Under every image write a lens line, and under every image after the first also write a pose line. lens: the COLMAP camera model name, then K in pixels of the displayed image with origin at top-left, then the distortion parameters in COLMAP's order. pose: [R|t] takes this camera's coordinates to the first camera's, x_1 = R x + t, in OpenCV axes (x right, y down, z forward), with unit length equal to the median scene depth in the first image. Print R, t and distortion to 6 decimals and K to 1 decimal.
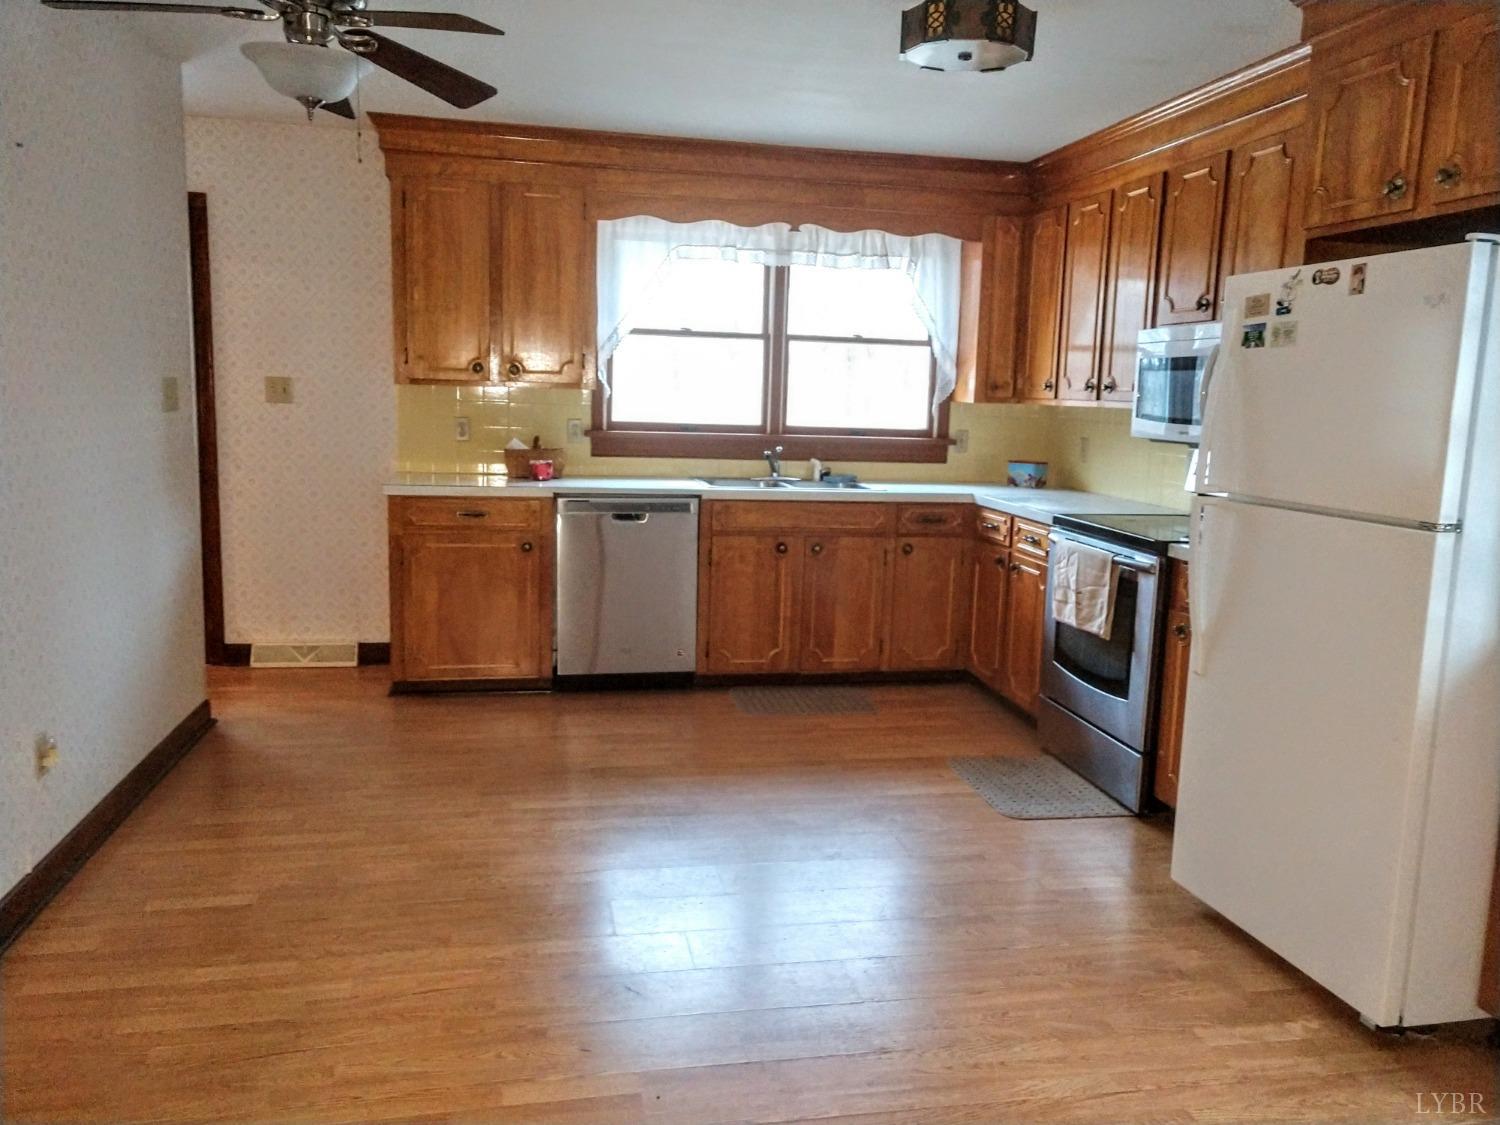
lens RADIAL K [[1144.7, 0, 750.0], [0, 1144.7, 562.5], [0, 0, 1]] dist [0.025144, 0.005496]
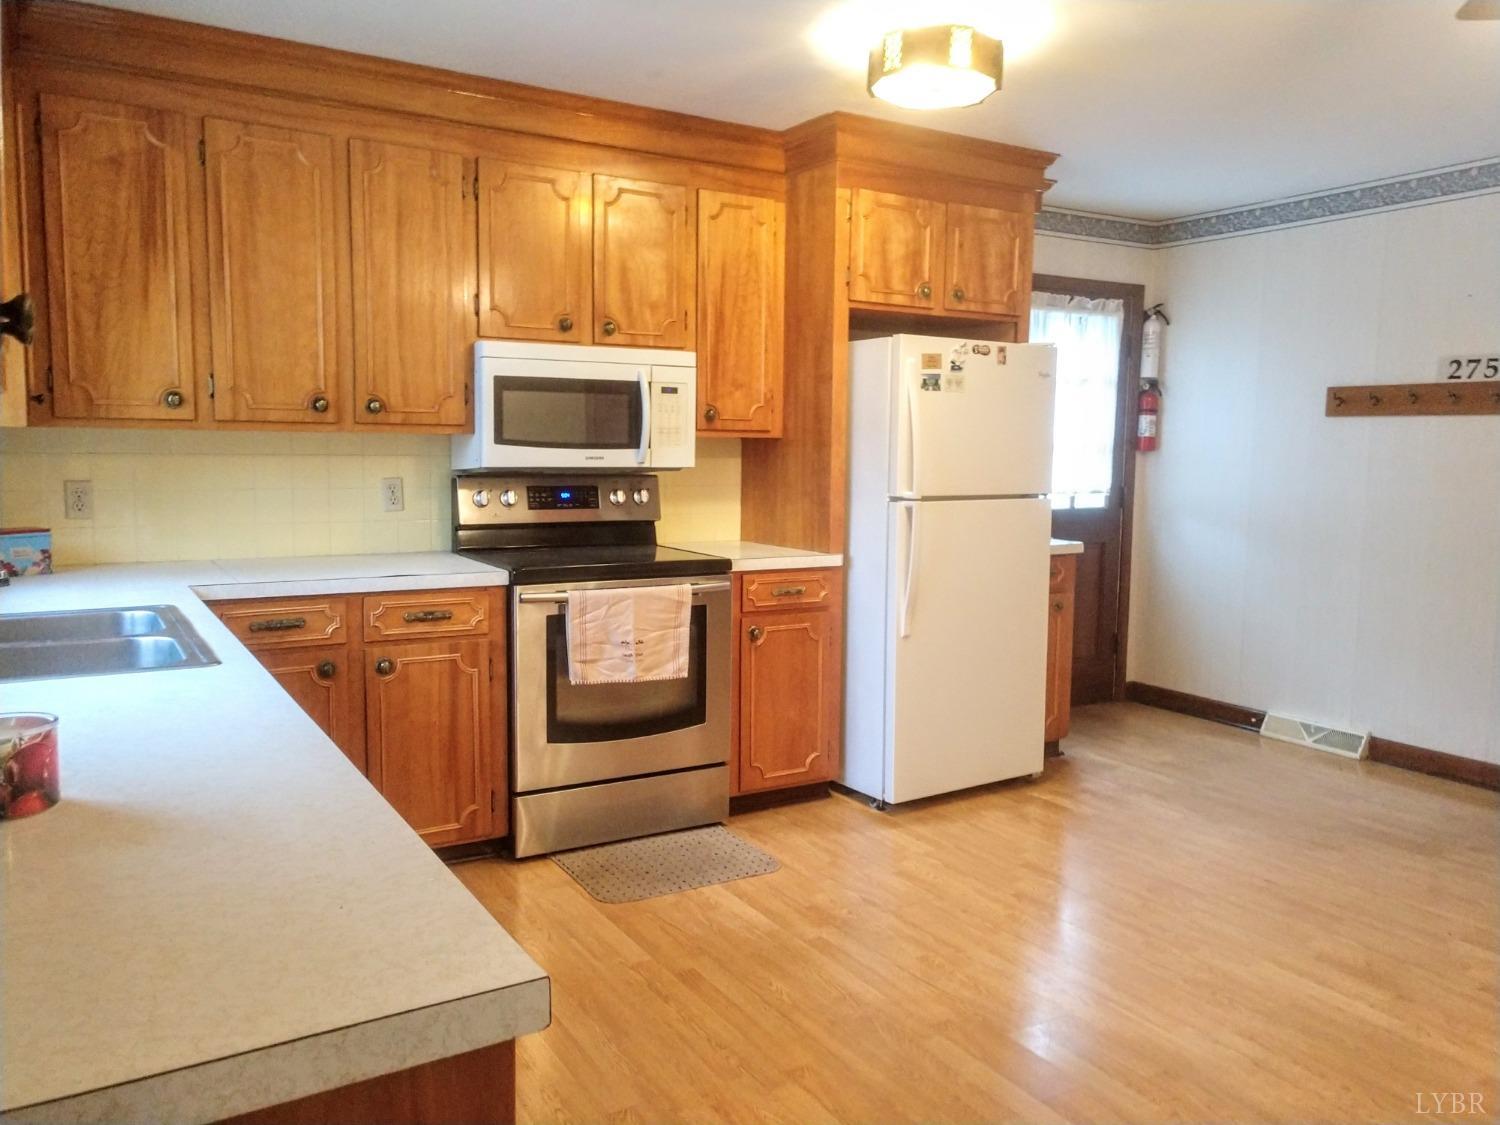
lens RADIAL K [[1144.7, 0, 750.0], [0, 1144.7, 562.5], [0, 0, 1]] dist [0.025144, 0.005496]
pose [[-0.341362, -0.133396, 0.930418, -0.846630], [0.119393, 0.975706, 0.183693, -0.277732], [-0.932318, 0.173791, -0.317142, 1.762164]]
